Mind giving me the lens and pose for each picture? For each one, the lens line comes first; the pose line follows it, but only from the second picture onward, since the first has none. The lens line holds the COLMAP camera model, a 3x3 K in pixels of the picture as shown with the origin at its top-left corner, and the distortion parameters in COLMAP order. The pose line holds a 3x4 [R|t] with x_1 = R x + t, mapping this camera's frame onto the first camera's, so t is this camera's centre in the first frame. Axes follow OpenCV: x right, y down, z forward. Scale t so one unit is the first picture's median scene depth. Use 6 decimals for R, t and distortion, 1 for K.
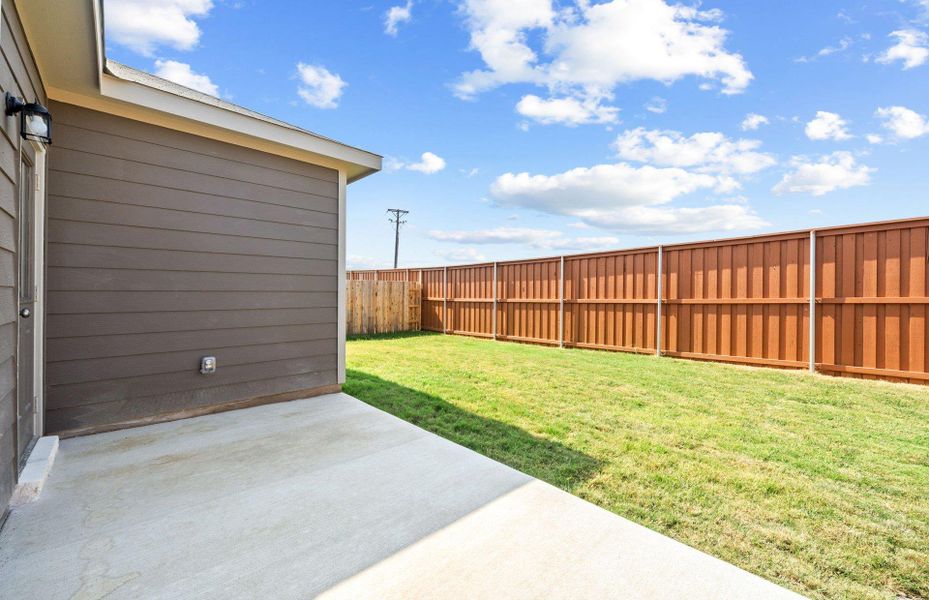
lens RADIAL K [[373.7, 0, 465.0], [0, 373.7, 293.9], [0, 0, 1]] dist [0.001320, 0.000117]
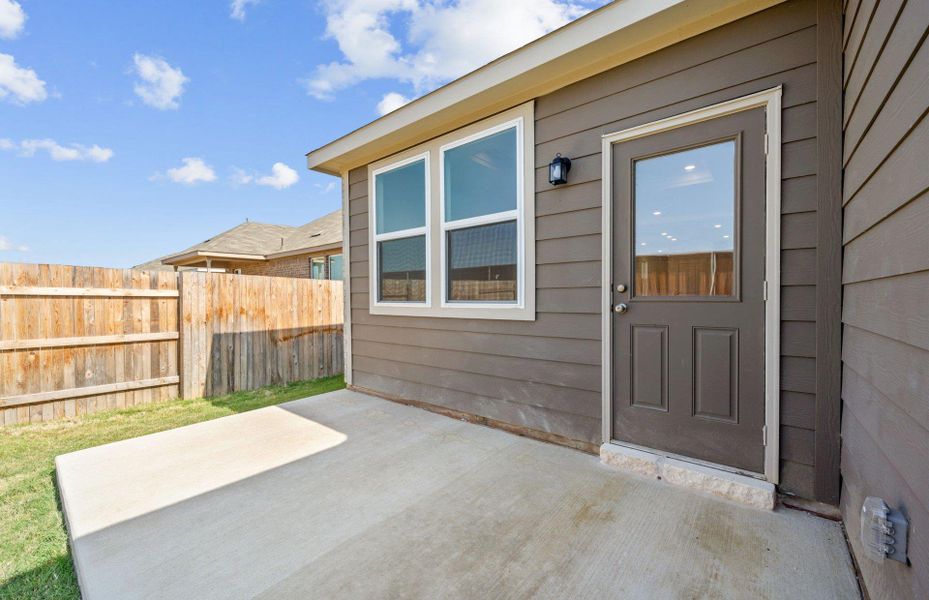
lens RADIAL K [[373.7, 0, 465.0], [0, 373.7, 293.9], [0, 0, 1]] dist [0.001320, 0.000117]
pose [[-0.992512, -0.001454, -0.122137, -0.476544], [-0.000413, 0.999963, -0.008546, 0.014266], [0.122144, -0.008432, -0.992477, 1.813887]]
